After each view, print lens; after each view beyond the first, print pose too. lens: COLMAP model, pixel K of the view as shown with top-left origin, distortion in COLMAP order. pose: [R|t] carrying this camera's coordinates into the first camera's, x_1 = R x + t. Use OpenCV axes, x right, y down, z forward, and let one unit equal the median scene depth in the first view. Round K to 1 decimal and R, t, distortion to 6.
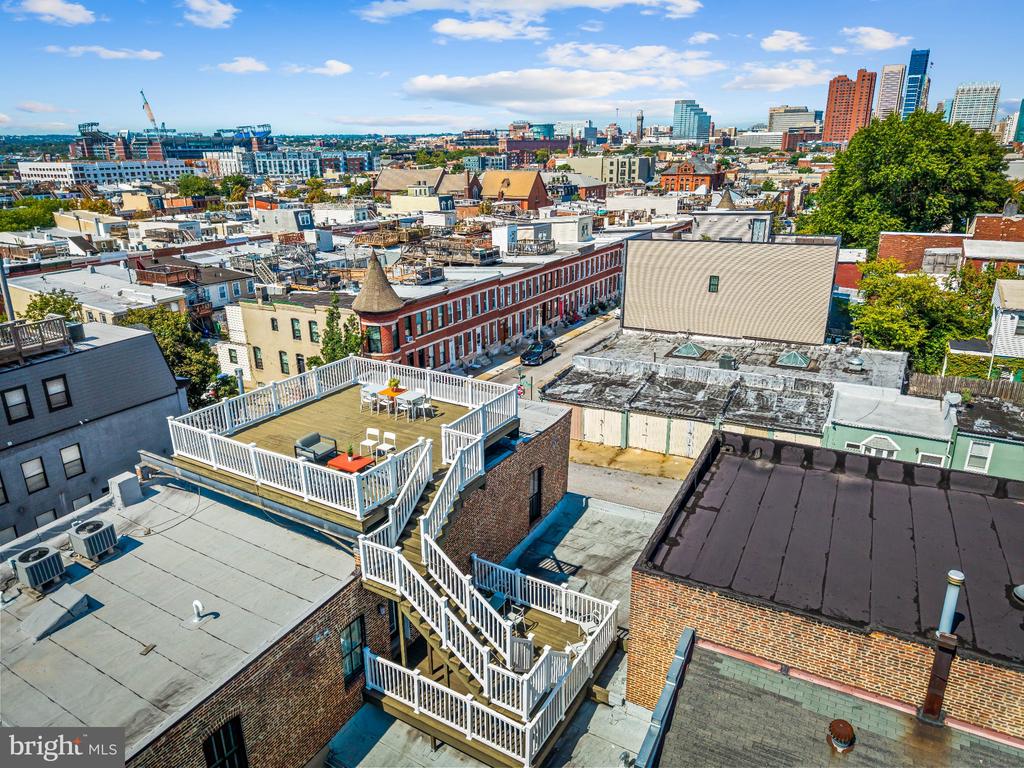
lens RADIAL K [[688.8, 0, 512.0], [0, 688.8, 384.0], [0, 0, 1]] dist [0.042103, -0.047483]
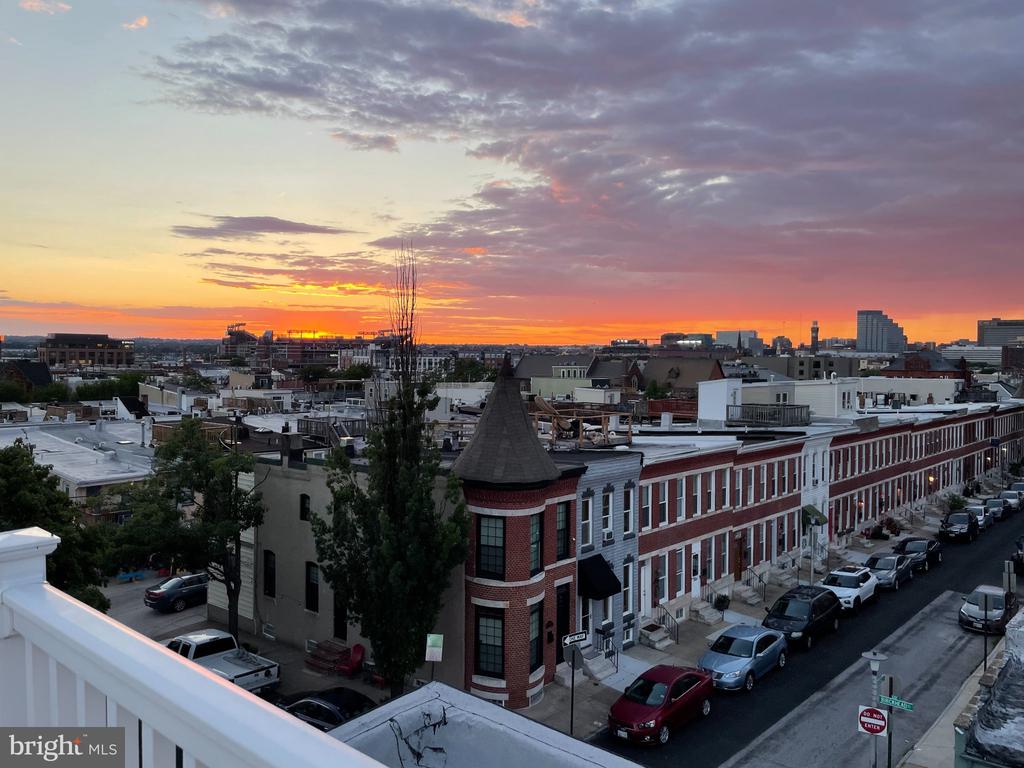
lens RADIAL K [[780.1, 0, 512.0], [0, 780.1, 384.0], [0, 0, 1]] dist [0.095303, -0.138406]
pose [[0.981887, 0.028554, -0.187305, -0.072279], [-0.082176, 0.954938, -0.285204, -0.017267], [0.170721, 0.295430, 0.939987, 0.381678]]
